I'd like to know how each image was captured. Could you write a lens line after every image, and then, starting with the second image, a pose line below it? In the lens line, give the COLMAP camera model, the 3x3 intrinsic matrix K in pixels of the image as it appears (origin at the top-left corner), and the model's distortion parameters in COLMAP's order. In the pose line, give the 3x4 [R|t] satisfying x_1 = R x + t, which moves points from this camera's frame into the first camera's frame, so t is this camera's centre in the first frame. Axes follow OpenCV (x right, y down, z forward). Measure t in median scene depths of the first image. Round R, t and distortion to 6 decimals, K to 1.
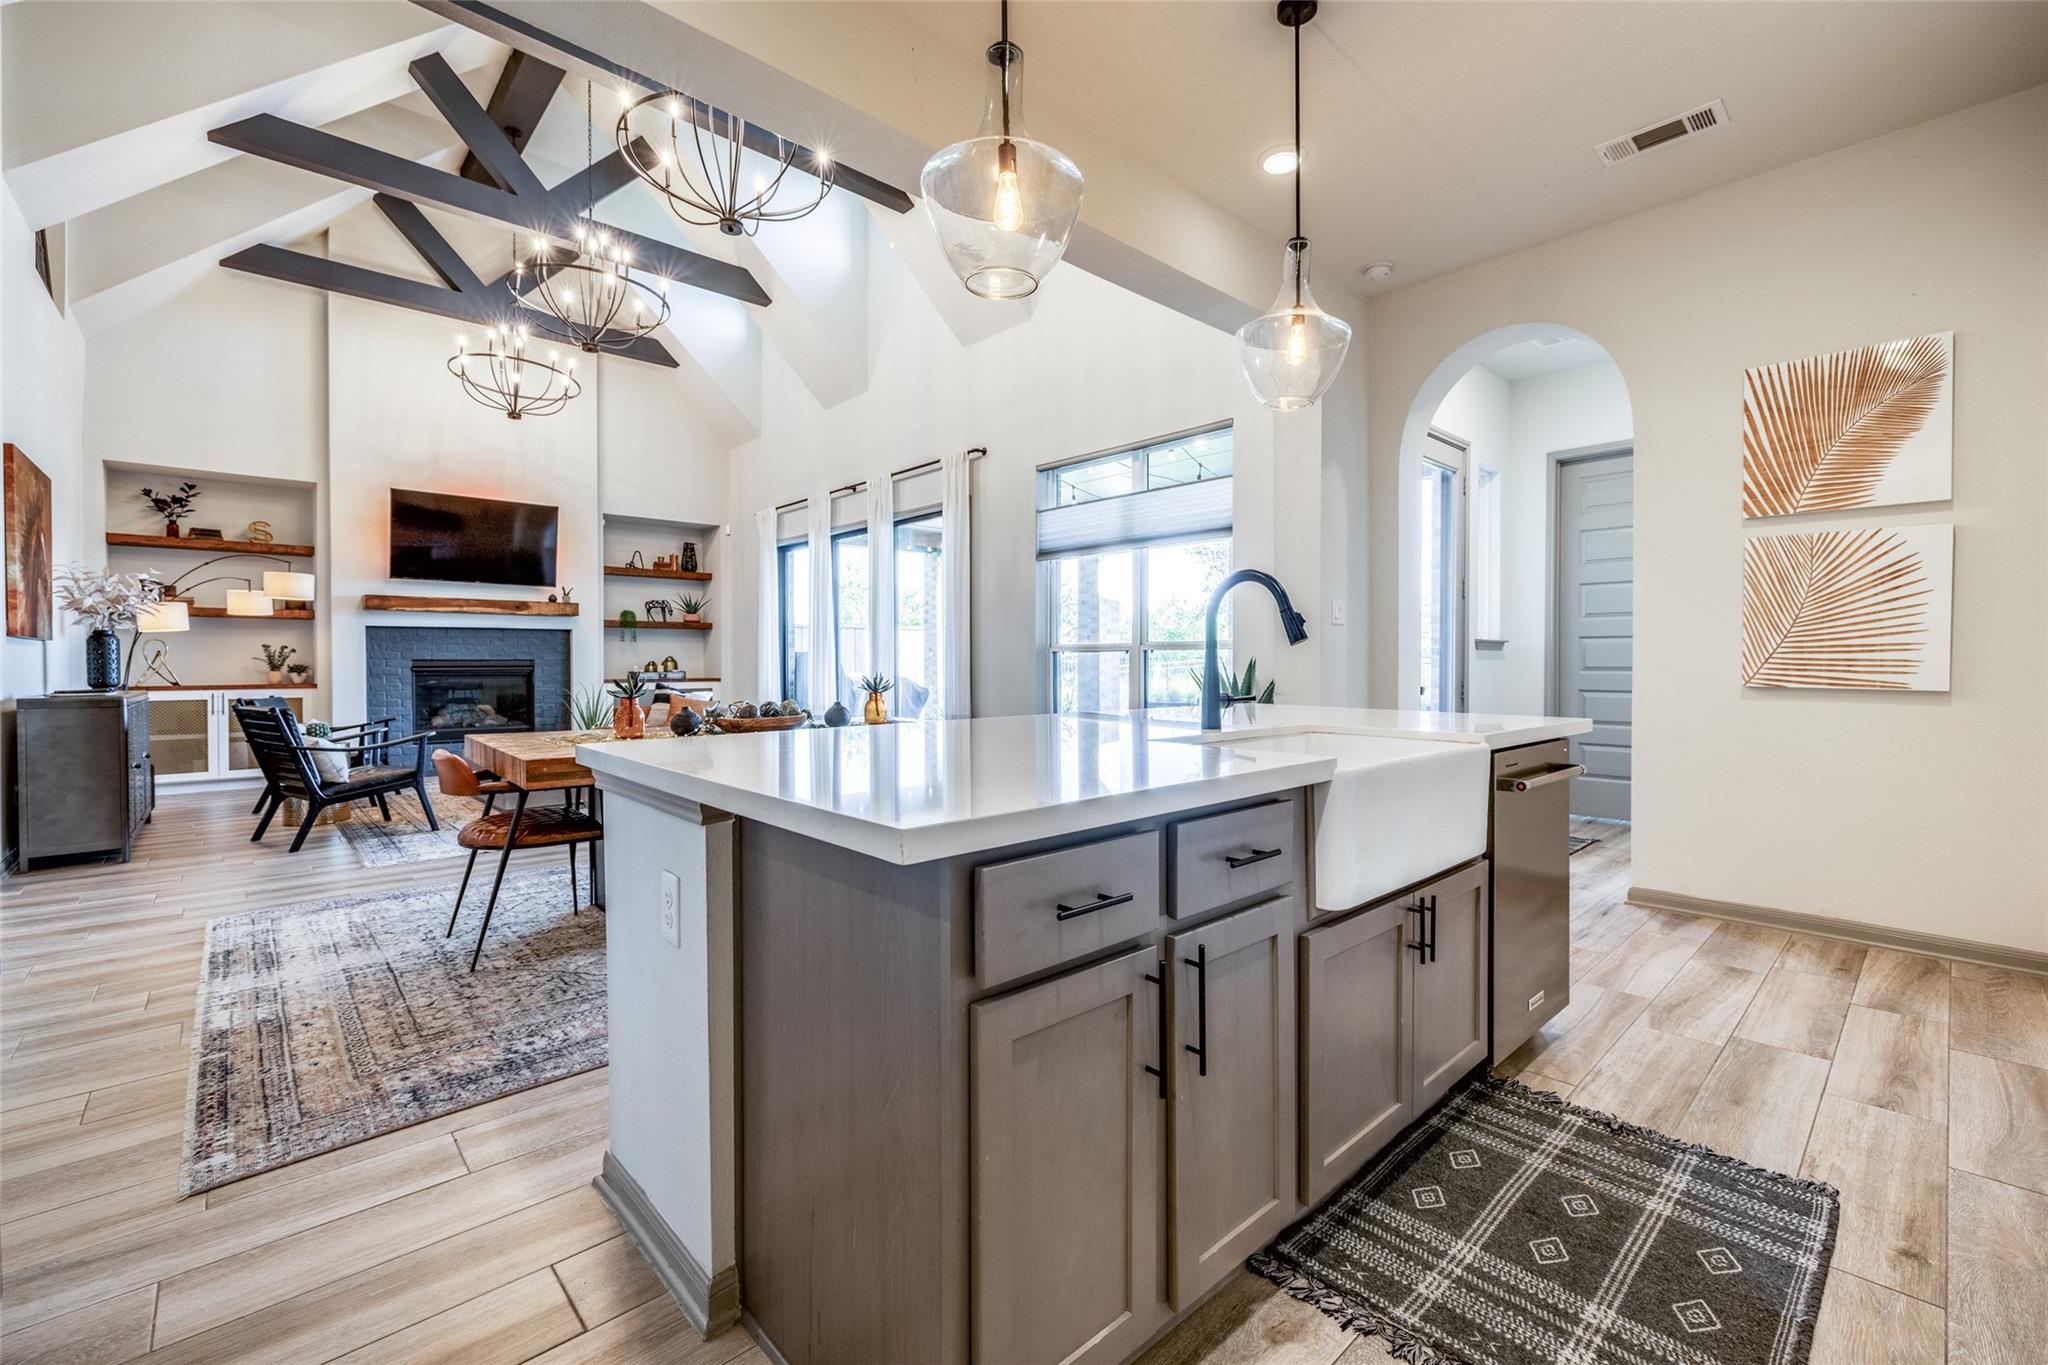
lens RADIAL K [[867.4, 0, 1077.4], [0, 867.4, 669.6], [0, 0, 1]] dist [-0.002589, -0.000011]
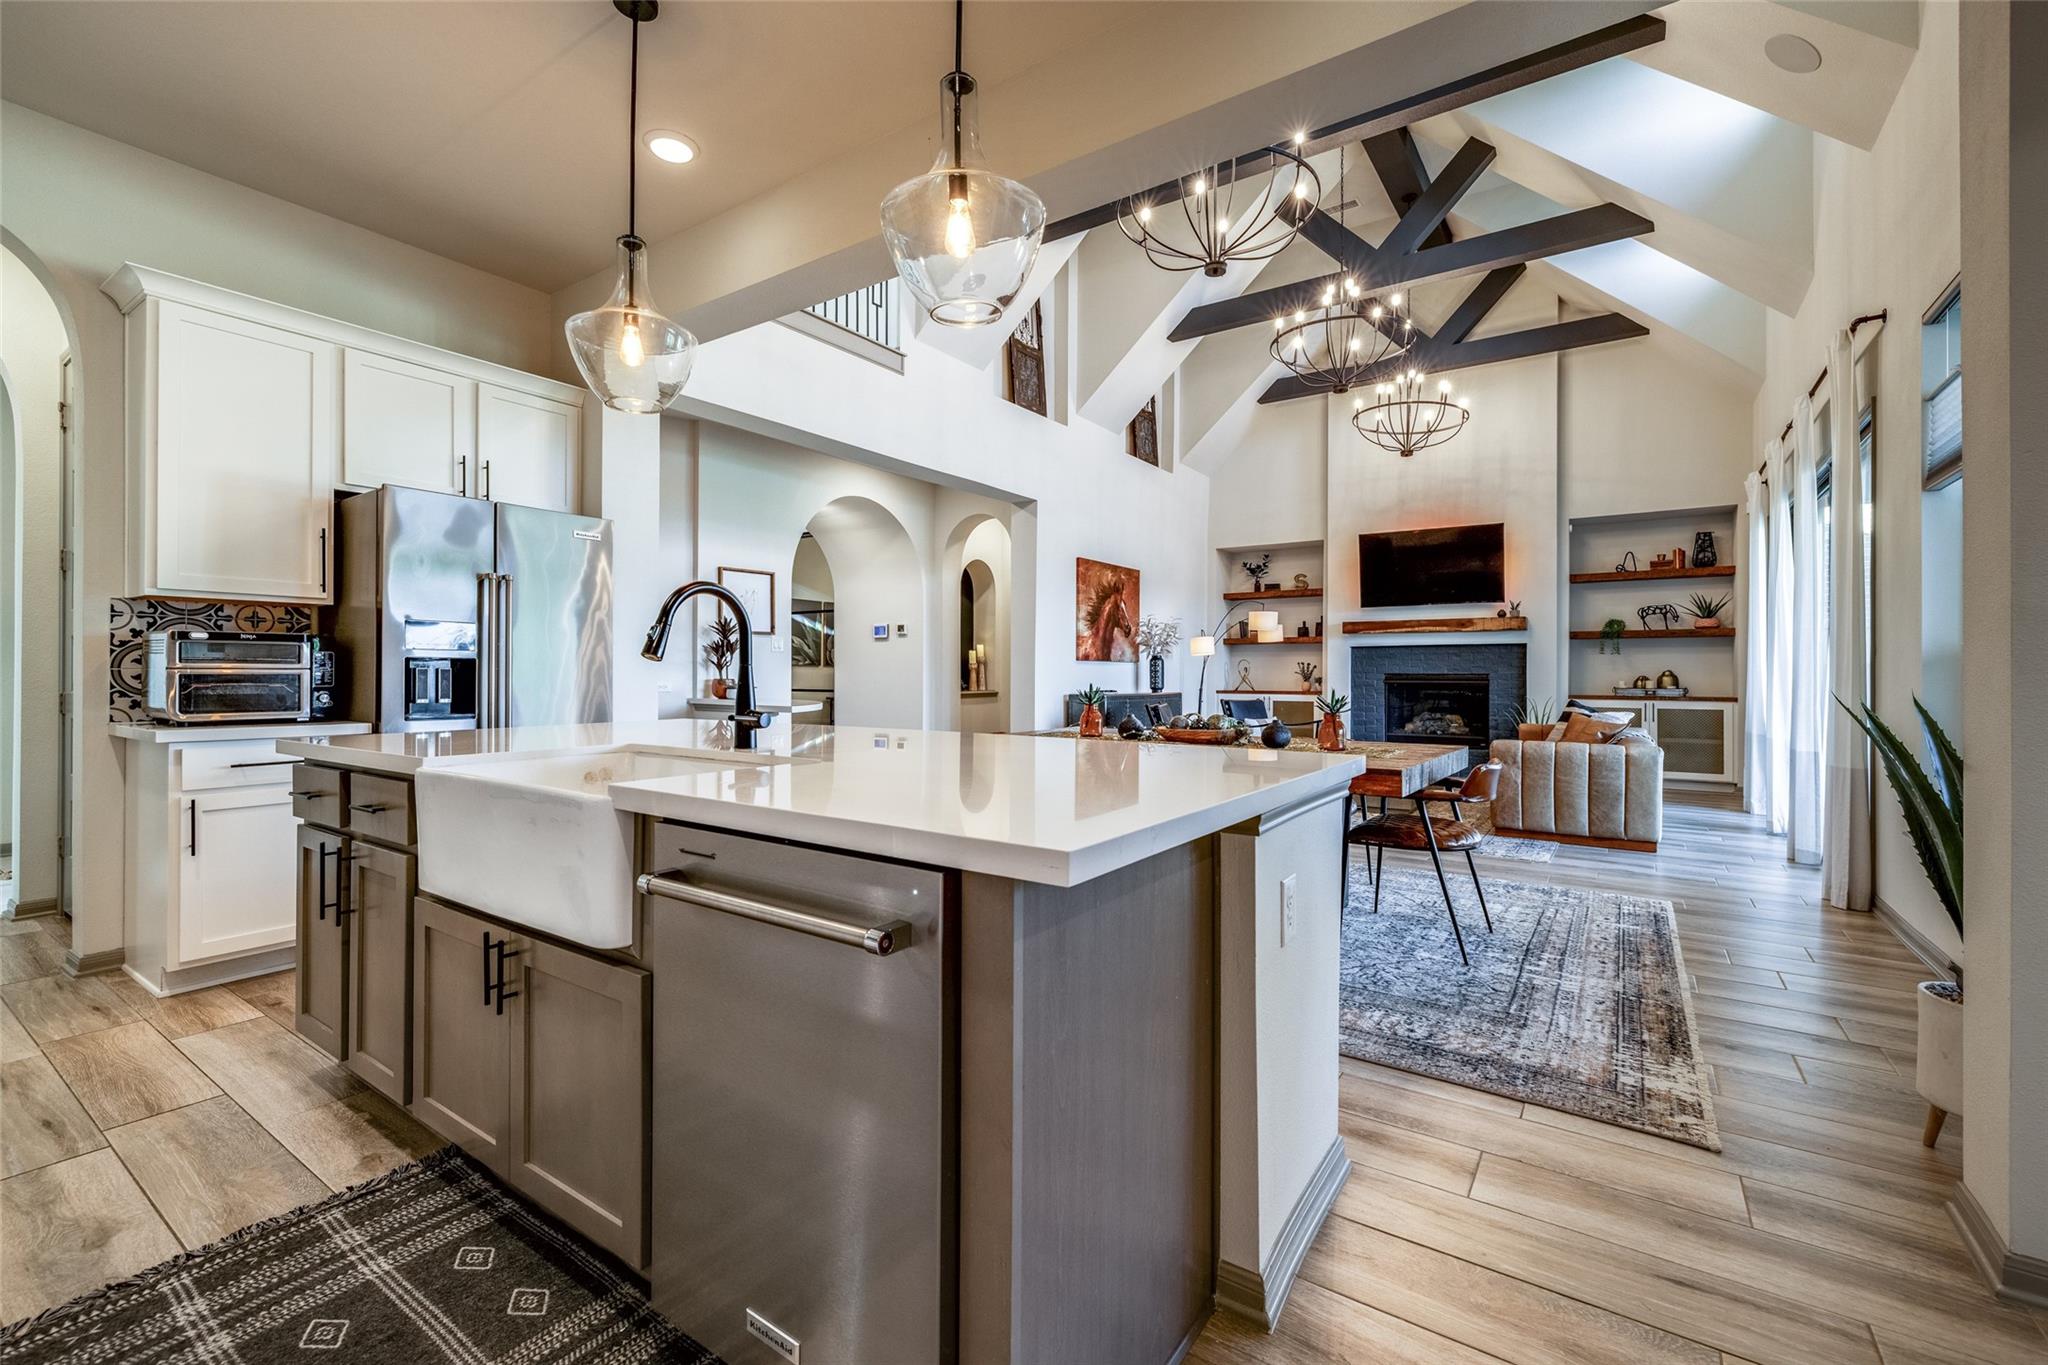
lens RADIAL K [[859.6, 0, 1039.9], [0, 859.6, 671.3], [0, 0, 1]] dist [-0.002970, 0.000393]
pose [[0.195767, -0.000496, -0.980650, 0.314036], [-0.013573, 0.999903, -0.003215, -0.004431], [0.980556, 0.013940, 0.195742, 0.310625]]
